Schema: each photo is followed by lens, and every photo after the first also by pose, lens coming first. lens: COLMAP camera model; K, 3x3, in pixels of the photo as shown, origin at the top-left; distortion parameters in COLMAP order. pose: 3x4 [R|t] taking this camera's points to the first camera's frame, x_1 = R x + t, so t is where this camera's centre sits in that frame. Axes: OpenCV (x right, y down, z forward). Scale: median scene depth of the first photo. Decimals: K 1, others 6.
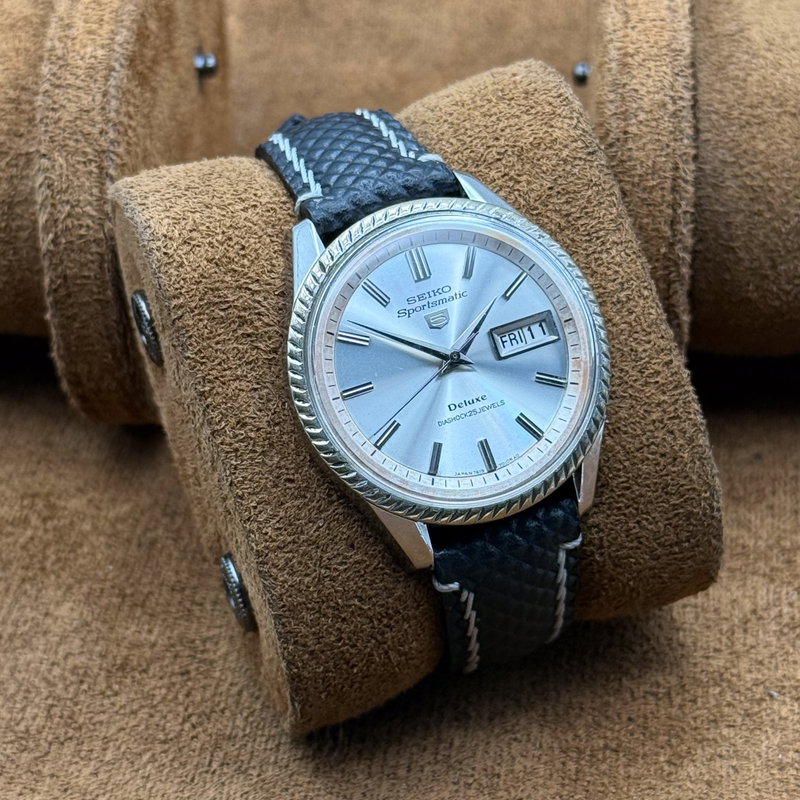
lens RADIAL K [[2197.6, 0, 410.4], [0, 2197.6, 398.7], [0, 0, 1]] dist [0.398522, -0.015577]
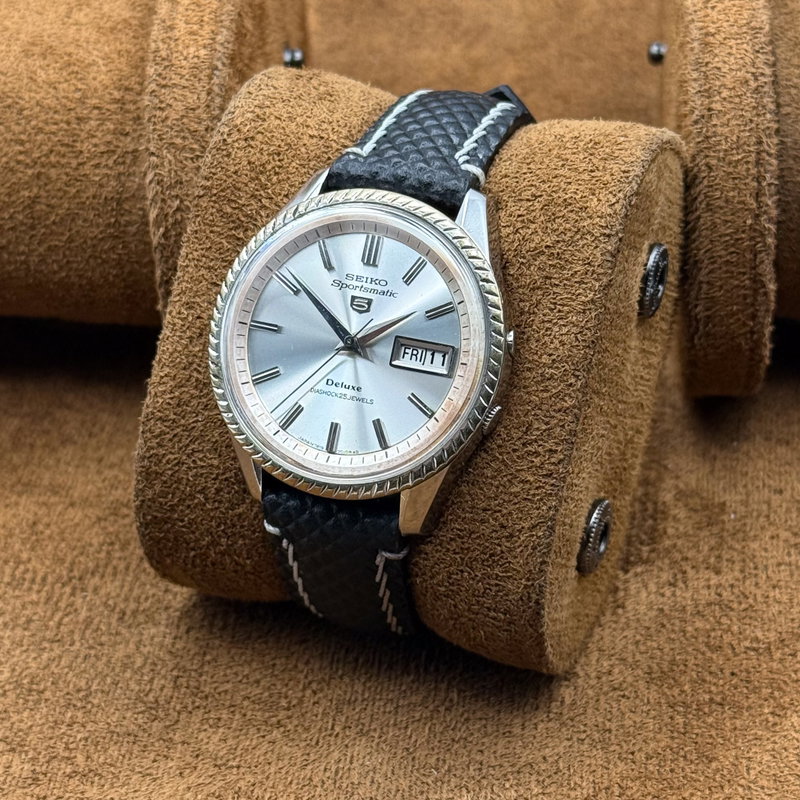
lens RADIAL K [[2197.6, 0, 410.4], [0, 2197.6, 398.7], [0, 0, 1]] dist [0.398522, -0.015577]
pose [[0.752138, 0.477658, -0.454016, 0.524149], [-0.442158, 0.876629, 0.189784, -0.203799], [0.488656, 0.058003, 0.870547, 0.088012]]
